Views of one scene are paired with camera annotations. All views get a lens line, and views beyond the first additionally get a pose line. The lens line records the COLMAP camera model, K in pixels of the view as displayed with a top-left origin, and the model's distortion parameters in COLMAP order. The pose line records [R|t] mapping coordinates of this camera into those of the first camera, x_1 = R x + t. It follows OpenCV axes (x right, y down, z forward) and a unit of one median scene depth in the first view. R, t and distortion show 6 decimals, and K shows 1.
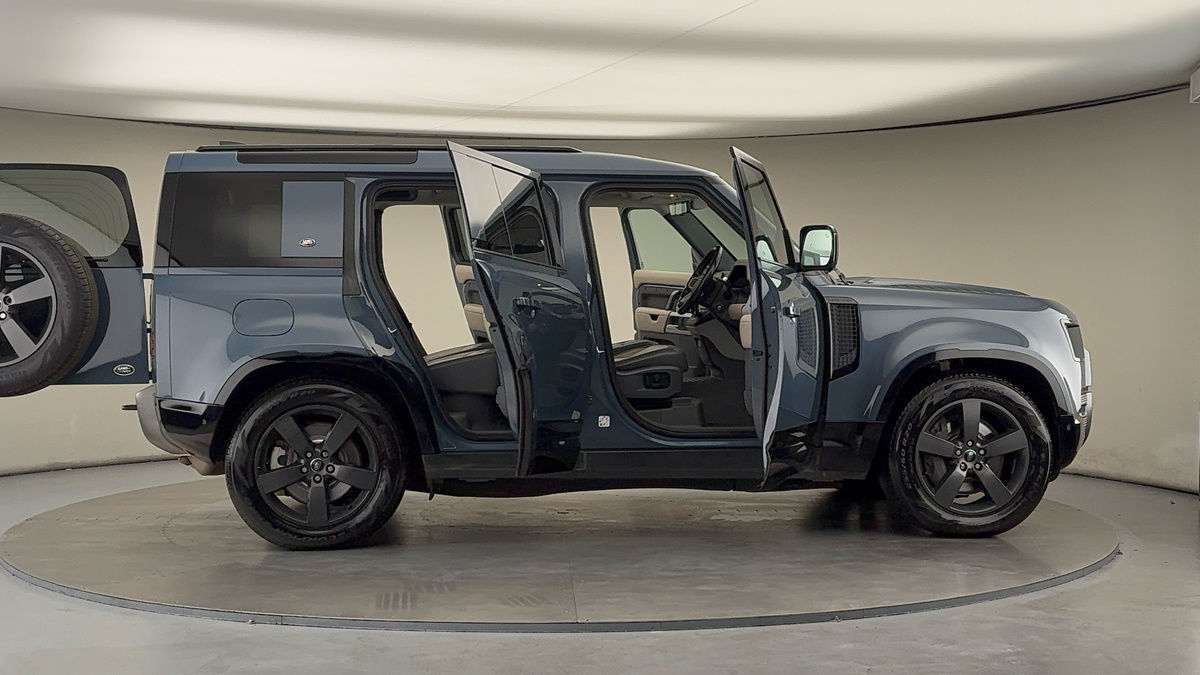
lens RADIAL K [[1629.9, 0, 600.0], [0, 1629.9, 337.5], [0, 0, 1]] dist [0.096752, -0.042249]
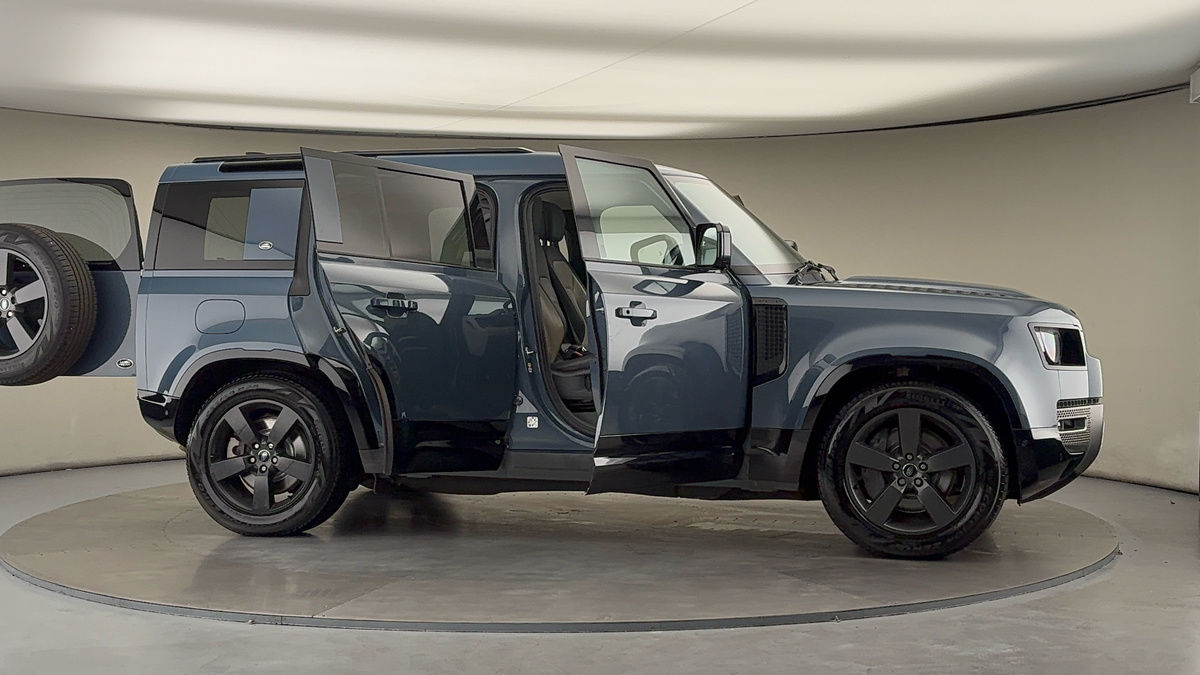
lens RADIAL K [[1629.9, 0, 600.0], [0, 1629.9, 337.5], [0, 0, 1]] dist [0.096752, -0.042249]
pose [[0.937585, 0.008873, -0.347643, 0.385230], [-0.008932, 0.999959, 0.001432, -0.002190], [0.347641, 0.001763, 0.937626, 0.077763]]
